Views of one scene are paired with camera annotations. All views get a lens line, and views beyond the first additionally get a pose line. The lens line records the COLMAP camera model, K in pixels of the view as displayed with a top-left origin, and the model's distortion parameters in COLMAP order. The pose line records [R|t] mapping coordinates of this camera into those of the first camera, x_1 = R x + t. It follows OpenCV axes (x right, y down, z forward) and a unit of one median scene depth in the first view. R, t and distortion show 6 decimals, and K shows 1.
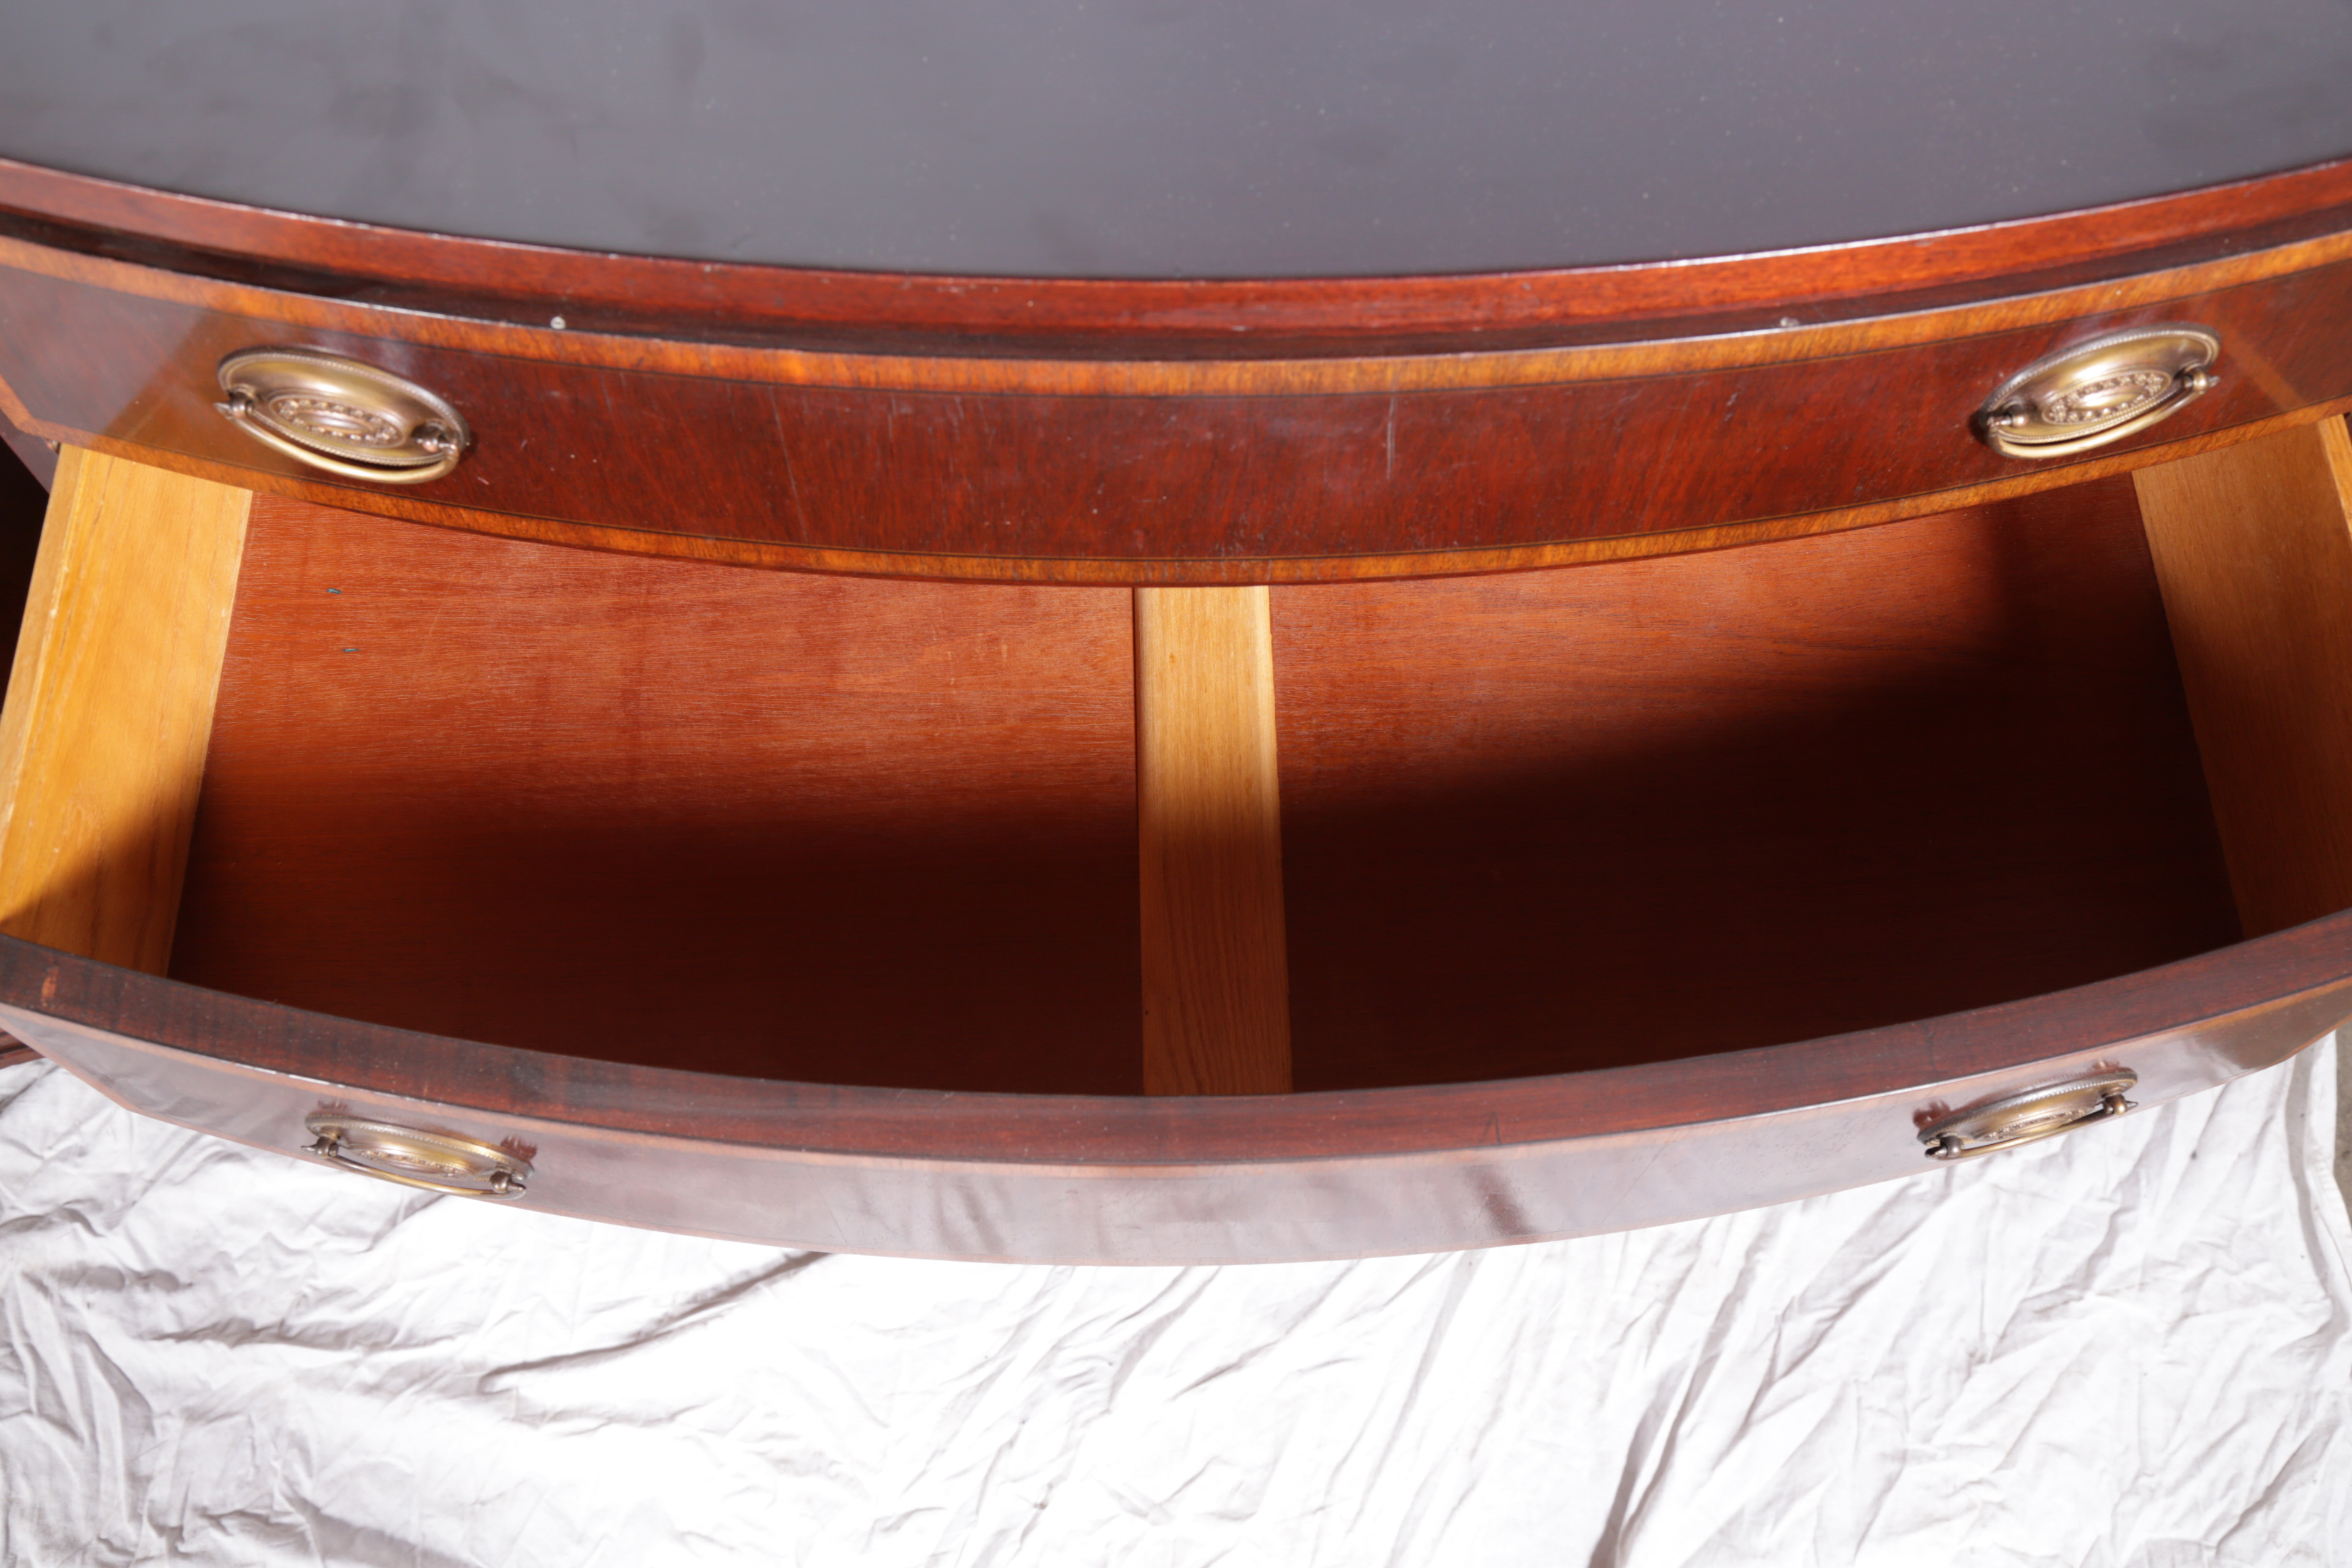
lens RADIAL K [[2189.7, 0, 1176.0], [0, 2189.7, 784.0], [0, 0, 1]] dist [-0.038283, 0.099786]
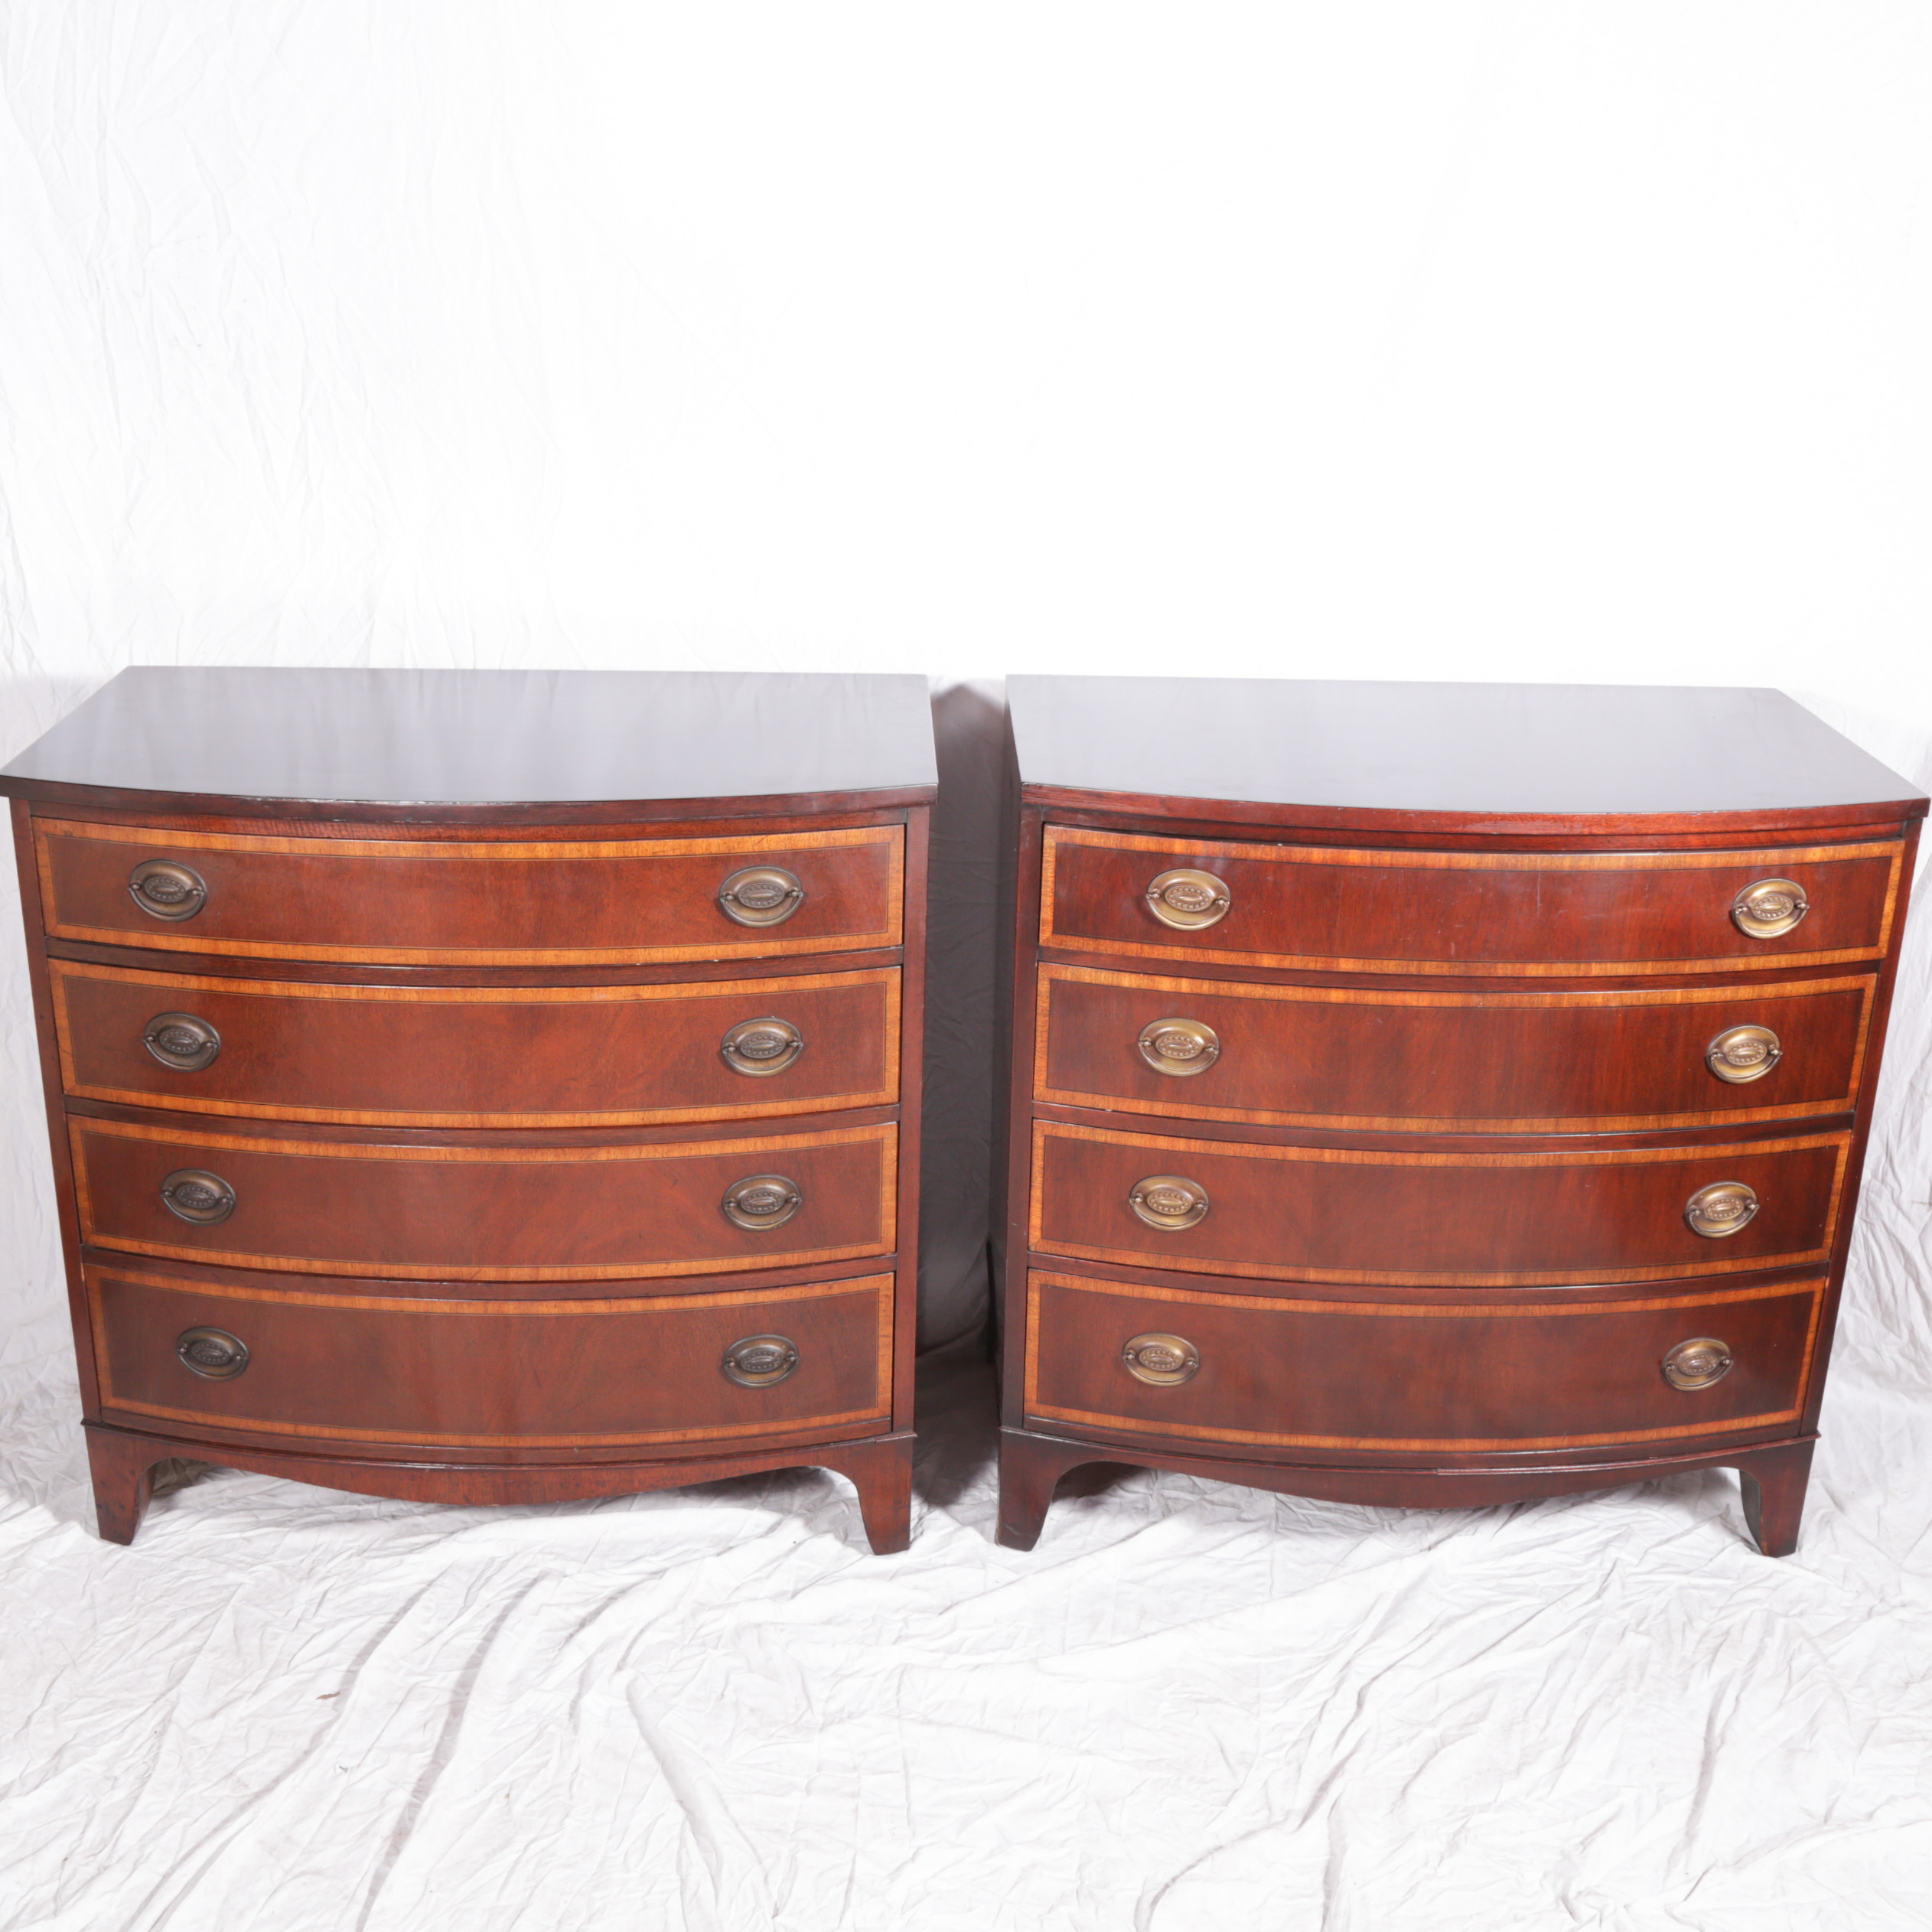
lens RADIAL K [[2384.9, 0, 821.6], [0, 2384.9, 964.4], [0, 0, 1]] dist [-0.130938, 0.158969]
pose [[0.998202, 0.005630, -0.059676, -0.693952], [-0.045539, 0.718587, -0.693944, 2.208686], [0.038976, 0.695414, 0.717552, -1.320967]]
